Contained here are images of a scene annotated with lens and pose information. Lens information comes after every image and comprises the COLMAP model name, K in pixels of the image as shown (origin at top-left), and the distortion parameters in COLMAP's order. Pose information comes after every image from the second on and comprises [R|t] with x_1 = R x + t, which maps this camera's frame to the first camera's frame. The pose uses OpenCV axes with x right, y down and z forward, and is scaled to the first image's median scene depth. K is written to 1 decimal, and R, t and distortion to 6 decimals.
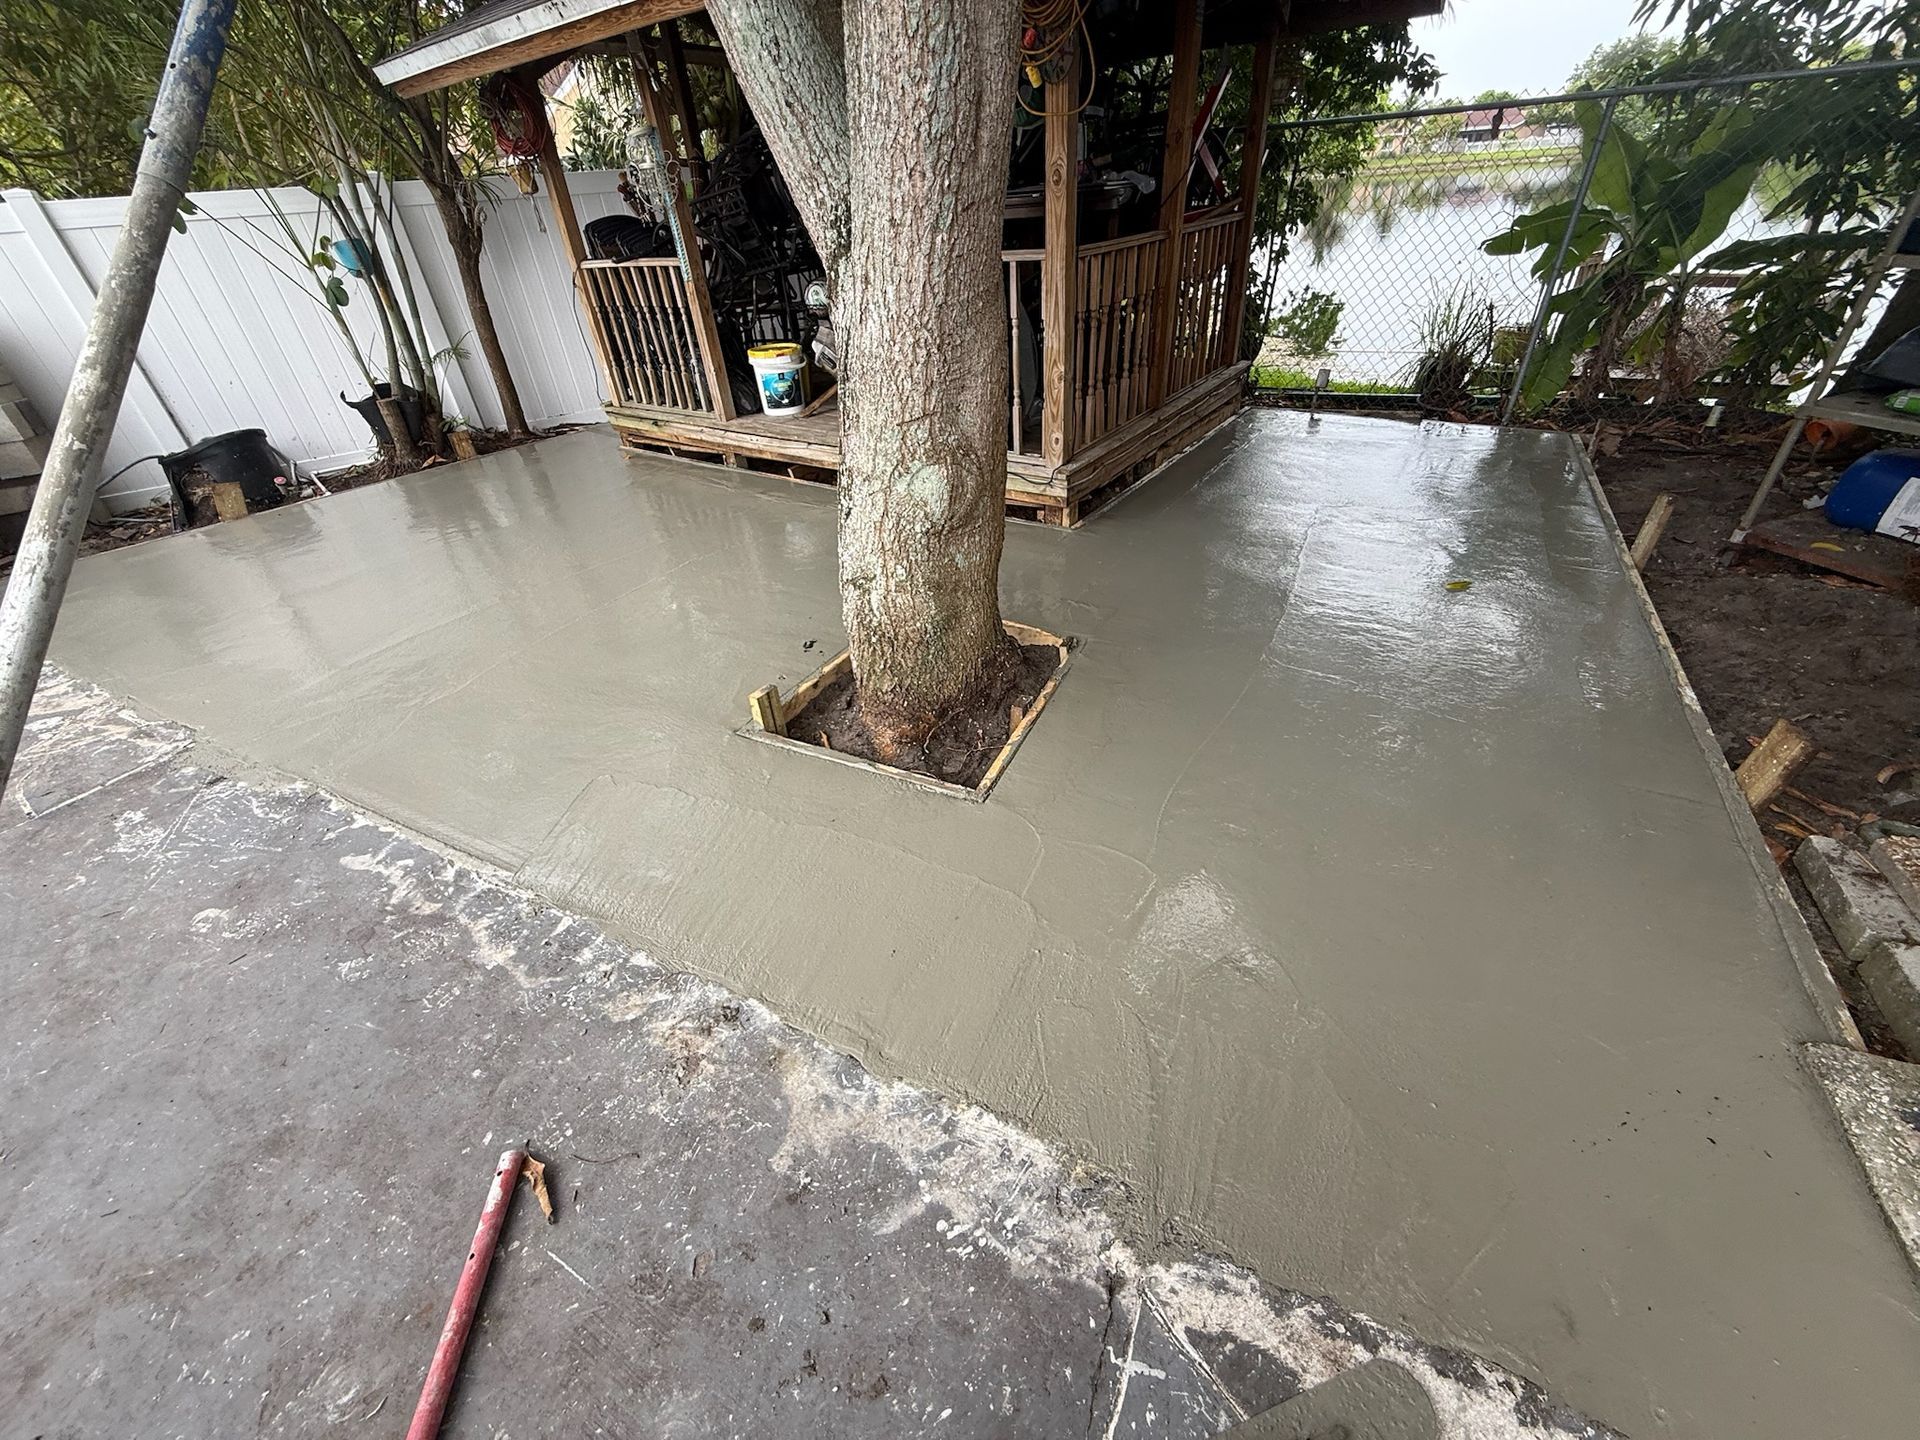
lens RADIAL K [[765.8, 0, 950.9], [0, 765.8, 712.7], [0, 0, 1]] dist [0.001059, -0.000902]
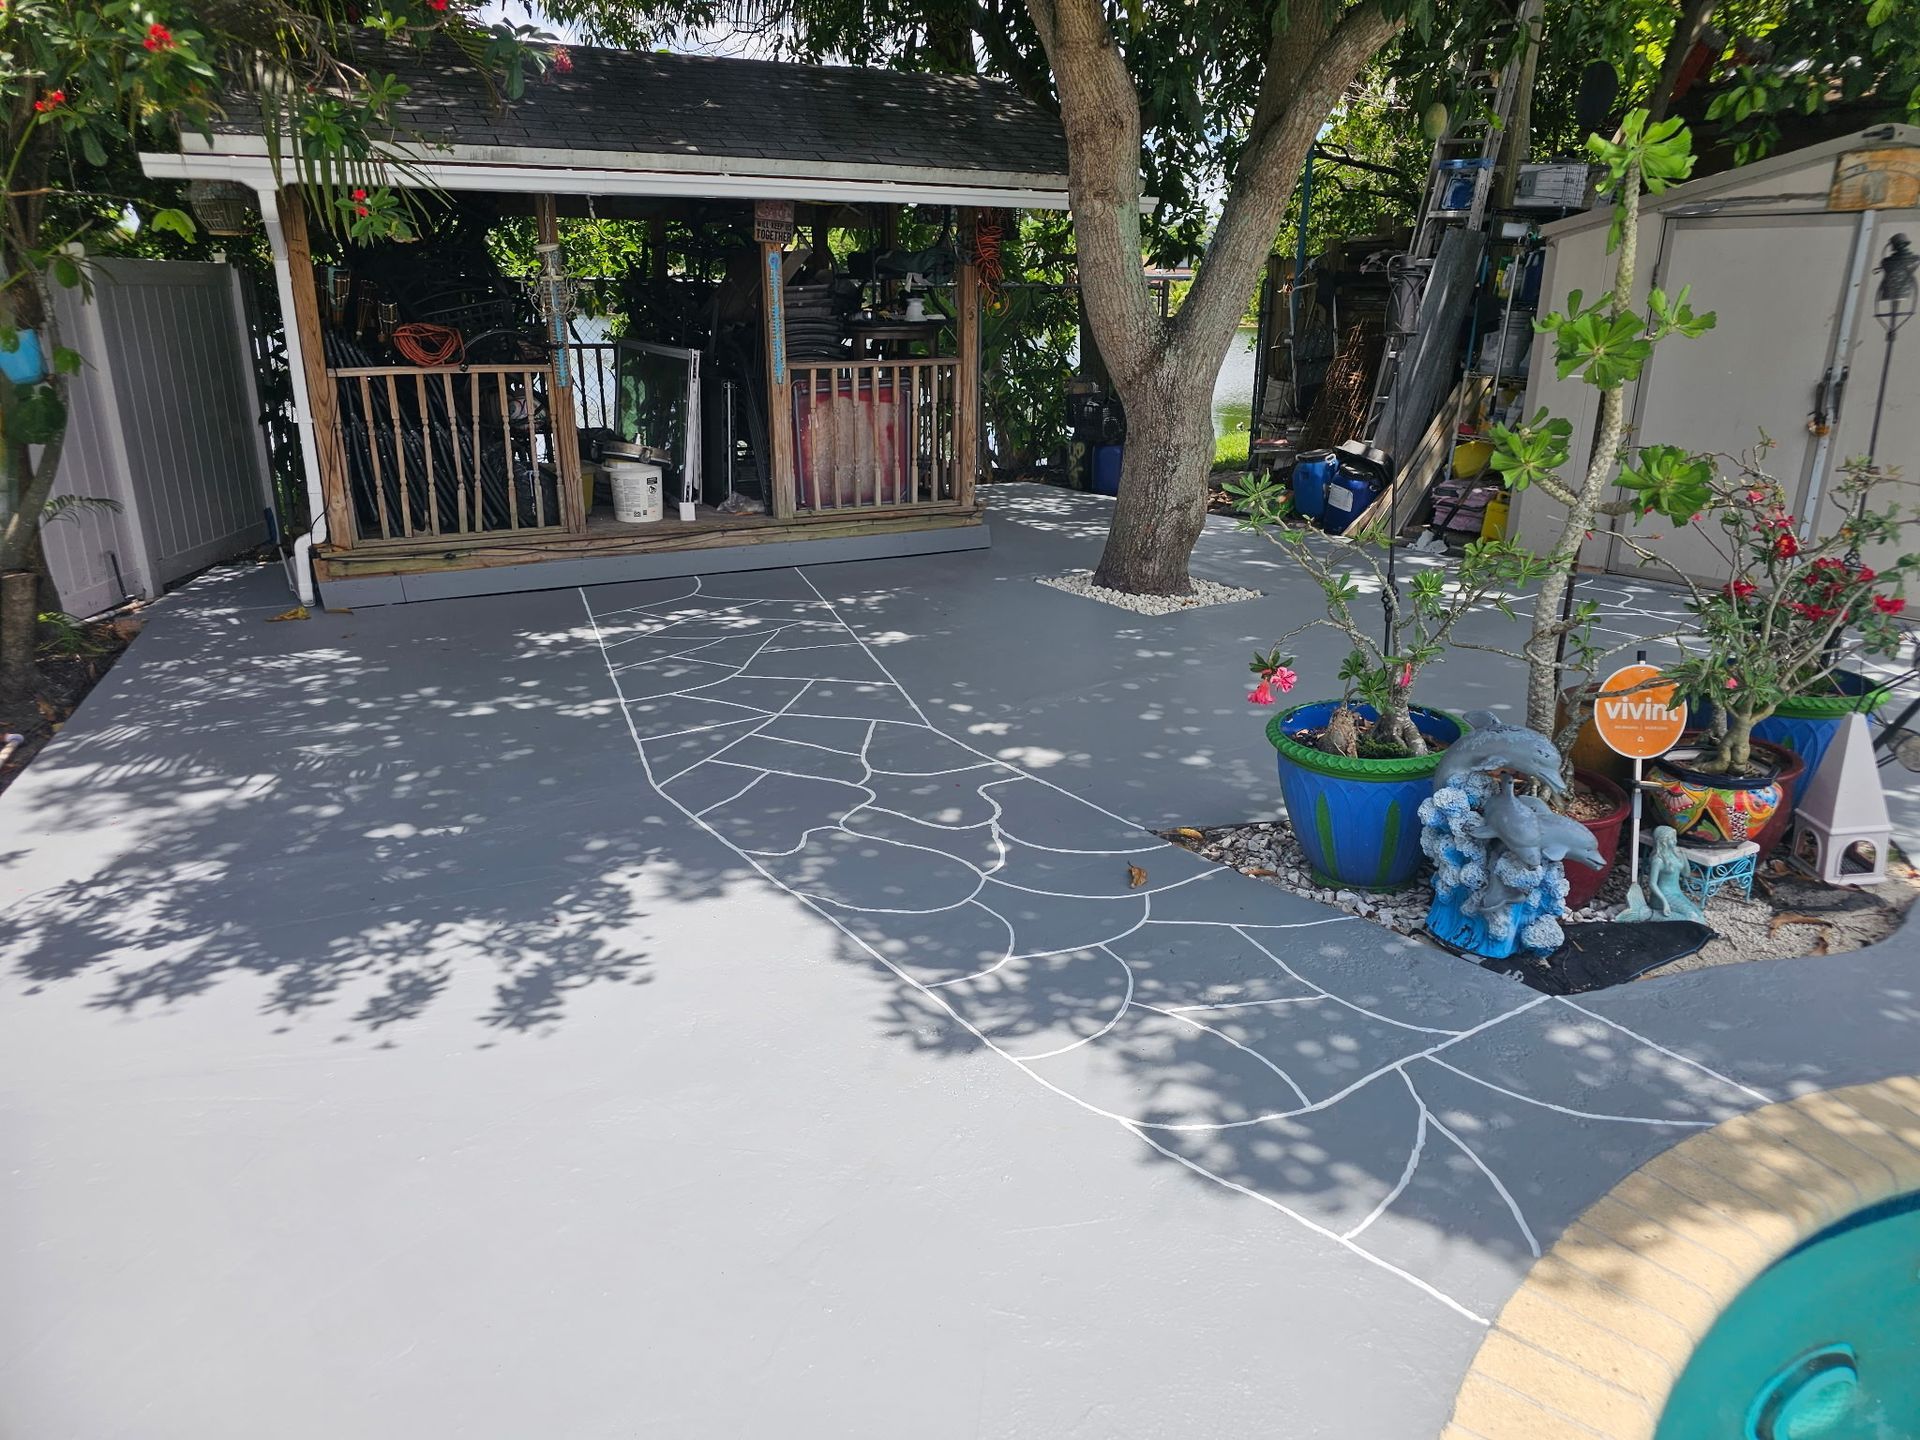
lens RADIAL K [[1326.6, 0, 969.8], [0, 1326.6, 732.4], [0, 0, 1]] dist [0.040947, -0.045575]
pose [[0.453683, -0.214453, 0.864975, -3.307872], [0.474947, 0.879466, -0.031065, 0.167599], [-0.754054, 0.424911, 0.500852, 0.022121]]
